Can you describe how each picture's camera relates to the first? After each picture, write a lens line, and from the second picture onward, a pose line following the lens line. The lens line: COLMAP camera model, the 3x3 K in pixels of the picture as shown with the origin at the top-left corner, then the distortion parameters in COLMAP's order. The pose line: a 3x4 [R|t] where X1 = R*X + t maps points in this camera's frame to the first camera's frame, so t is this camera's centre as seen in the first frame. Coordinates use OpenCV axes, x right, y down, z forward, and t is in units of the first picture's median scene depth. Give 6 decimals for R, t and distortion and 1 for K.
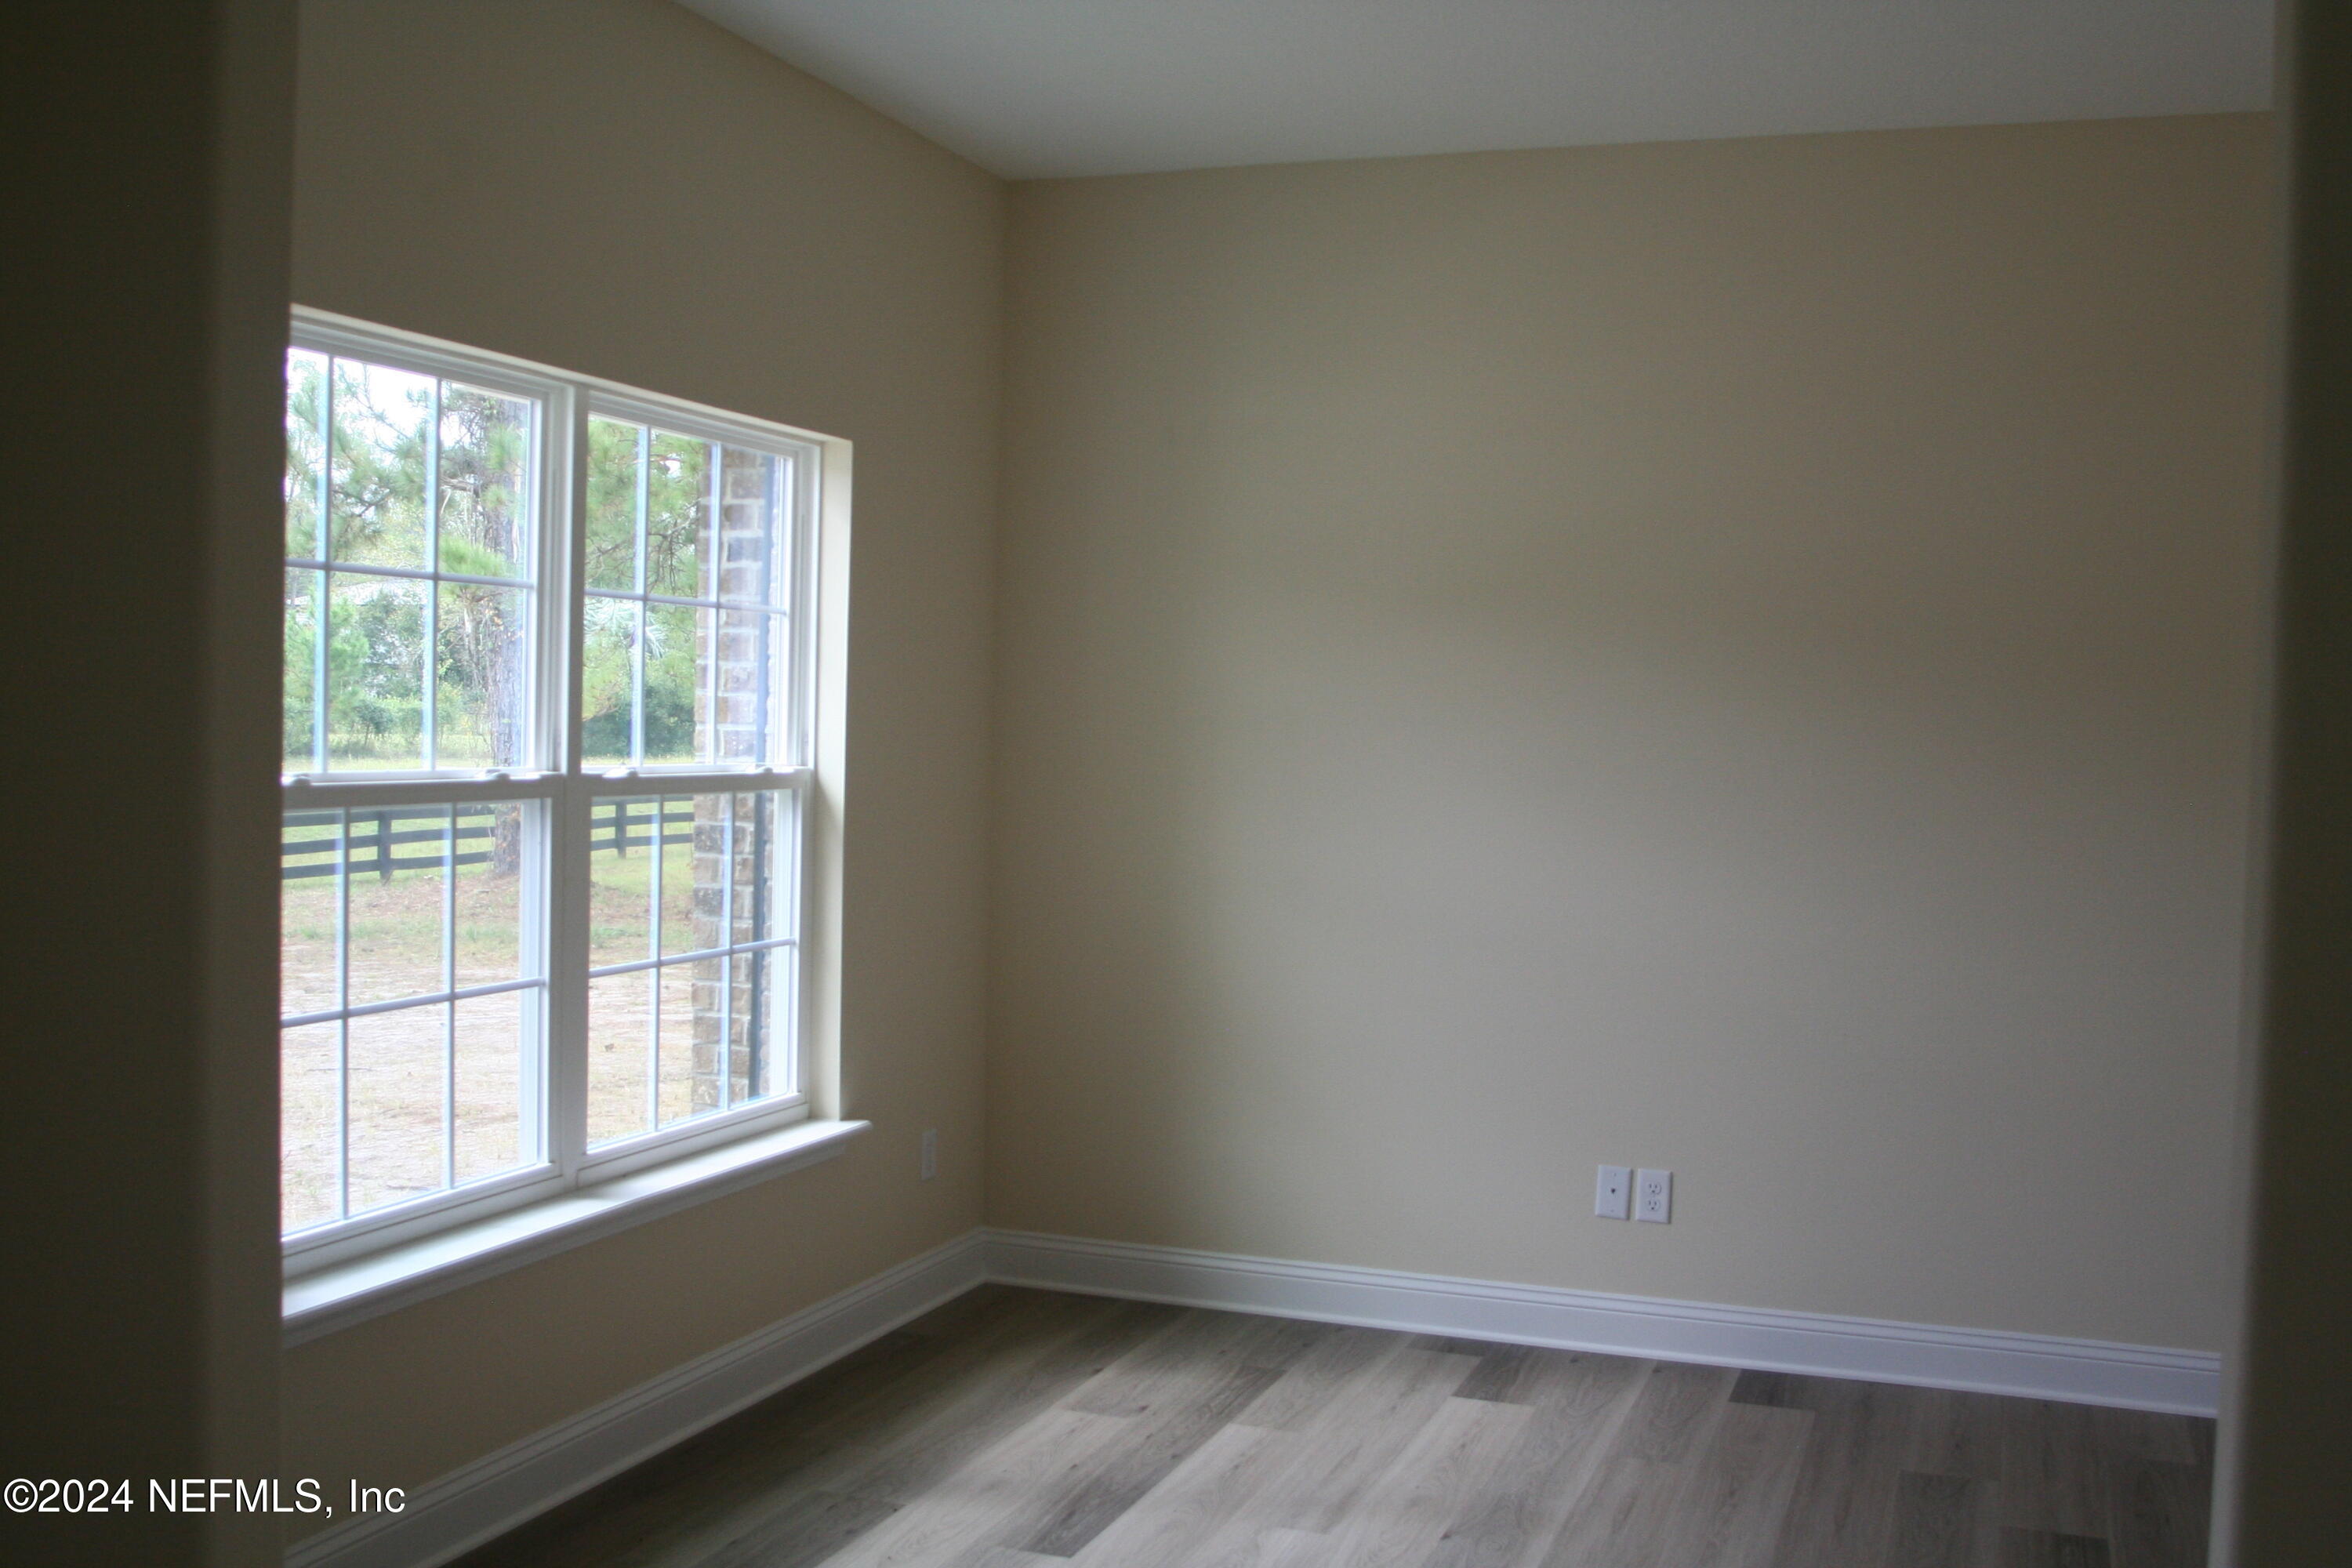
lens RADIAL K [[2260.1, 0, 1176.0], [0, 2260.1, 784.0], [0, 0, 1]] dist [-0.116982, 0.085761]
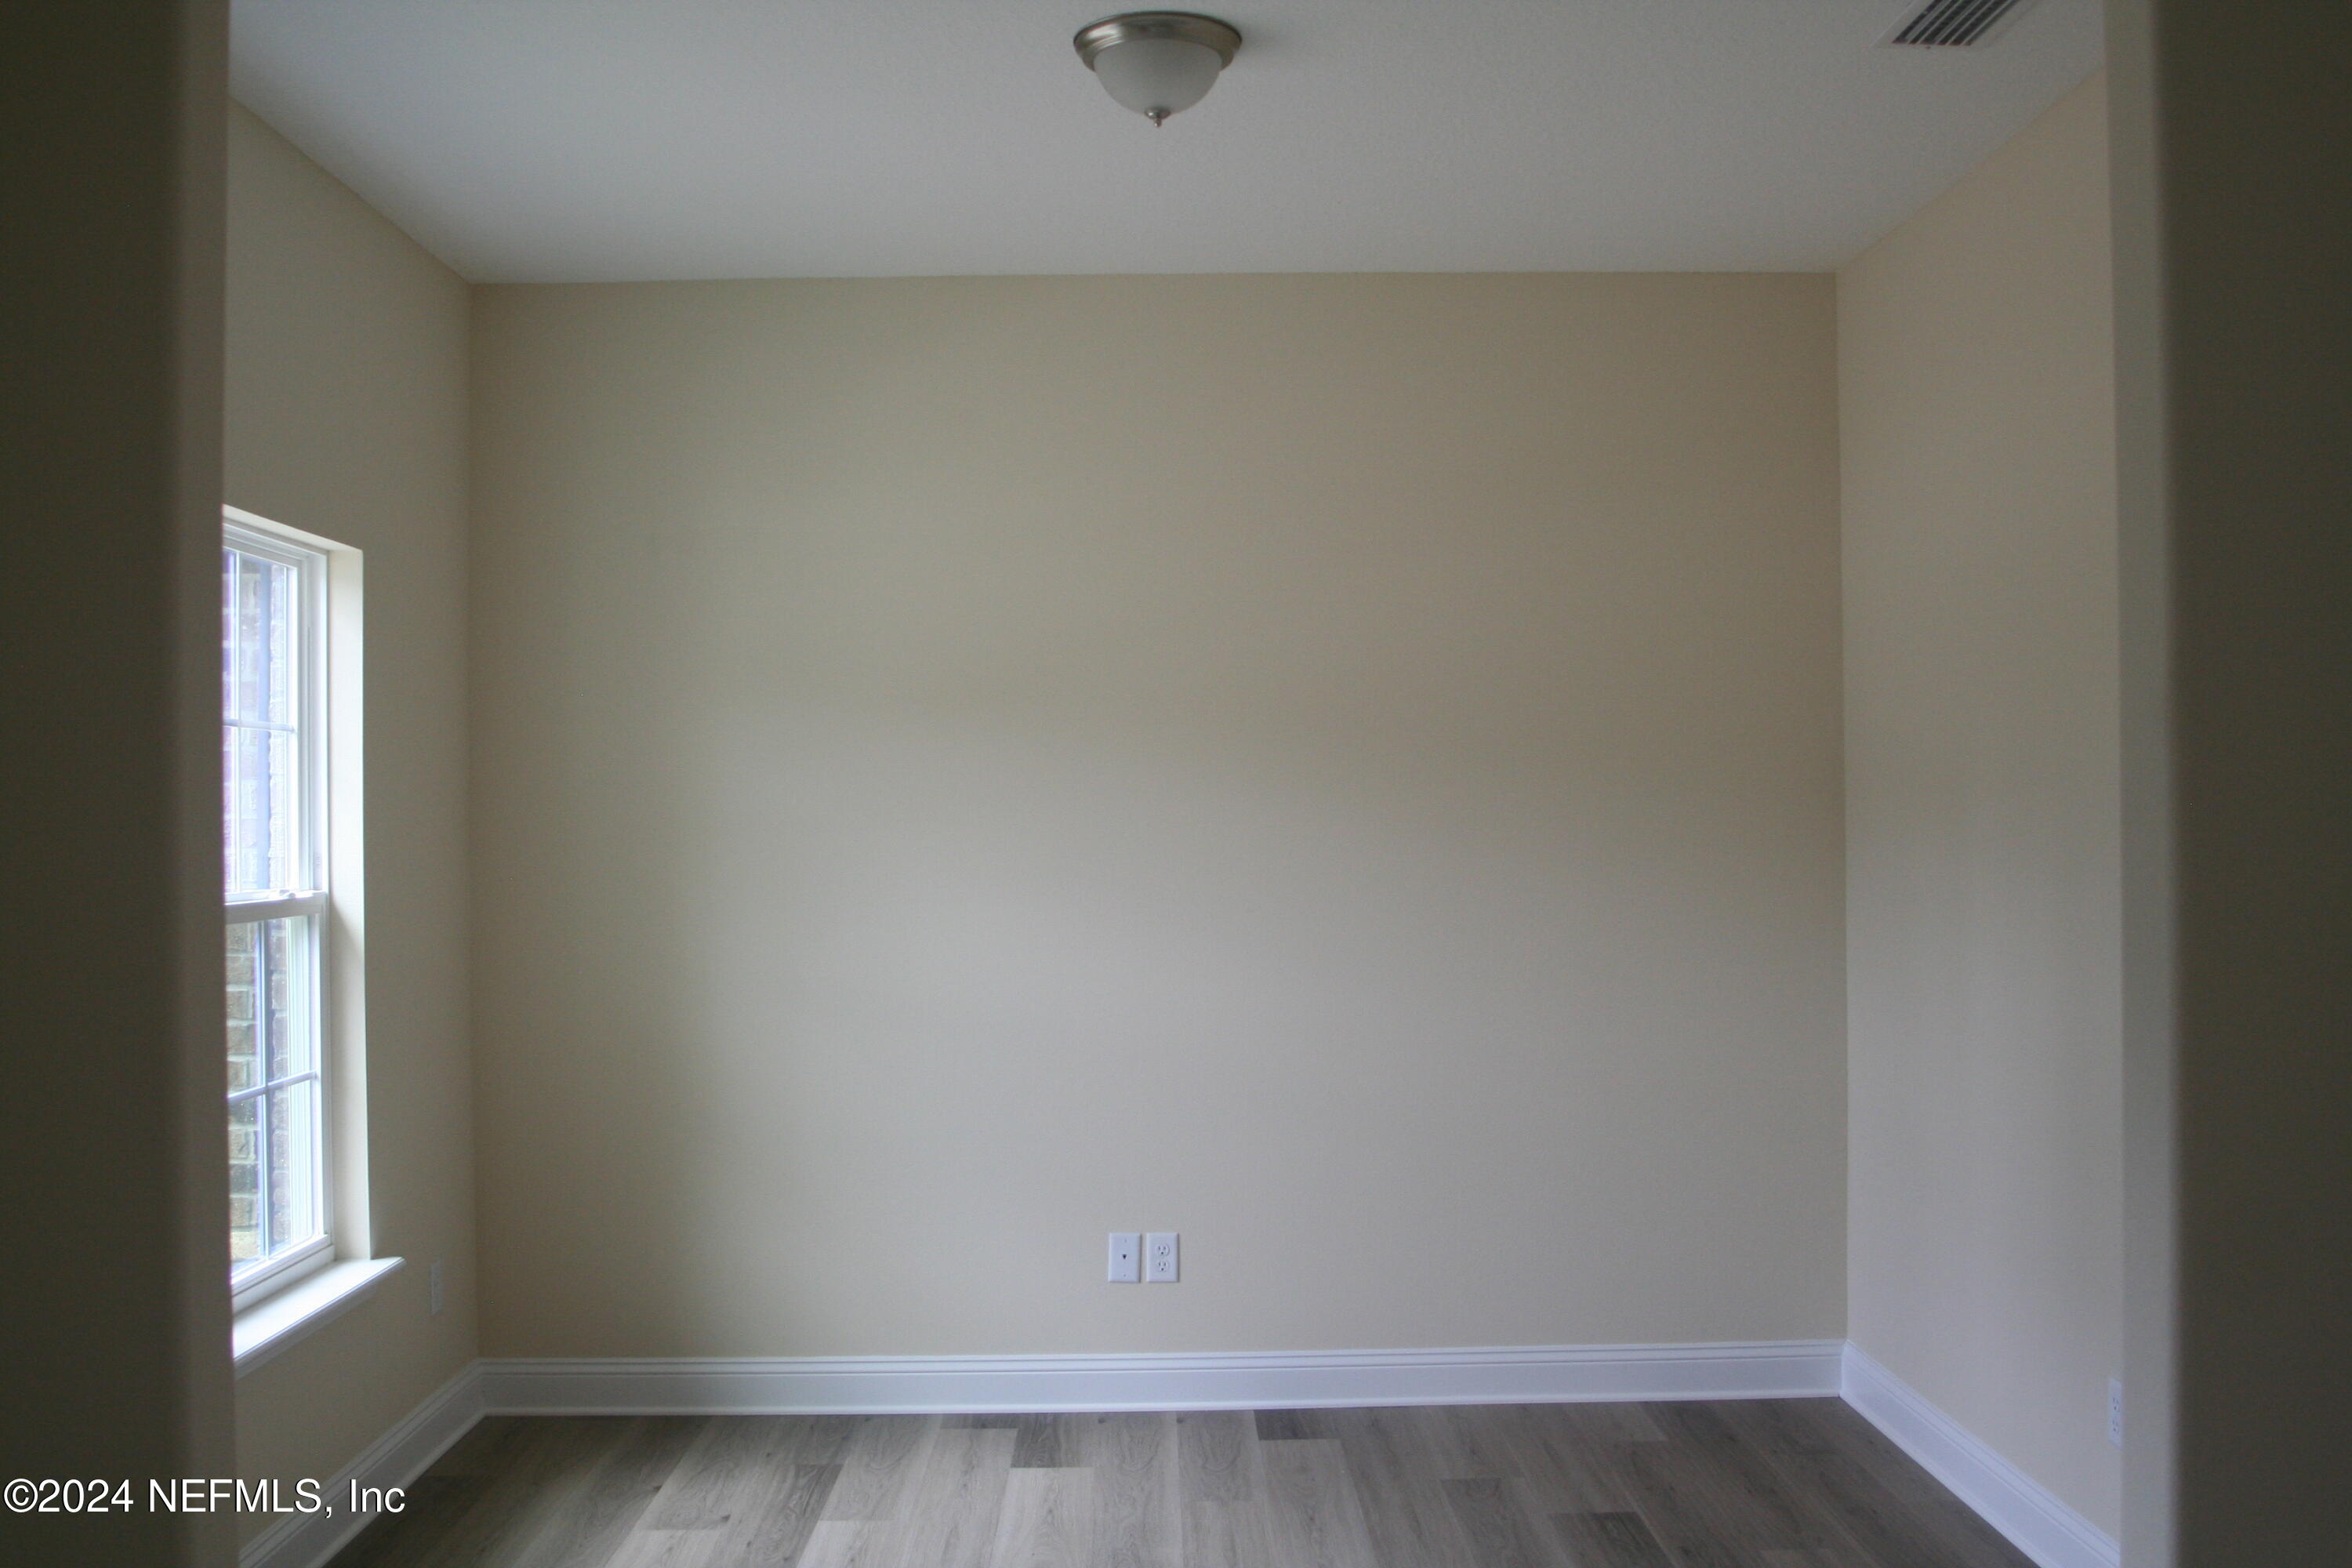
lens RADIAL K [[2260.1, 0, 1176.0], [0, 2260.1, 784.0], [0, 0, 1]] dist [-0.116982, 0.085761]
pose [[0.932300, -0.029878, 0.360451, -0.164702], [0.044186, 0.998526, -0.031517, -0.007004], [-0.358978, 0.045310, 0.932246, -0.008850]]
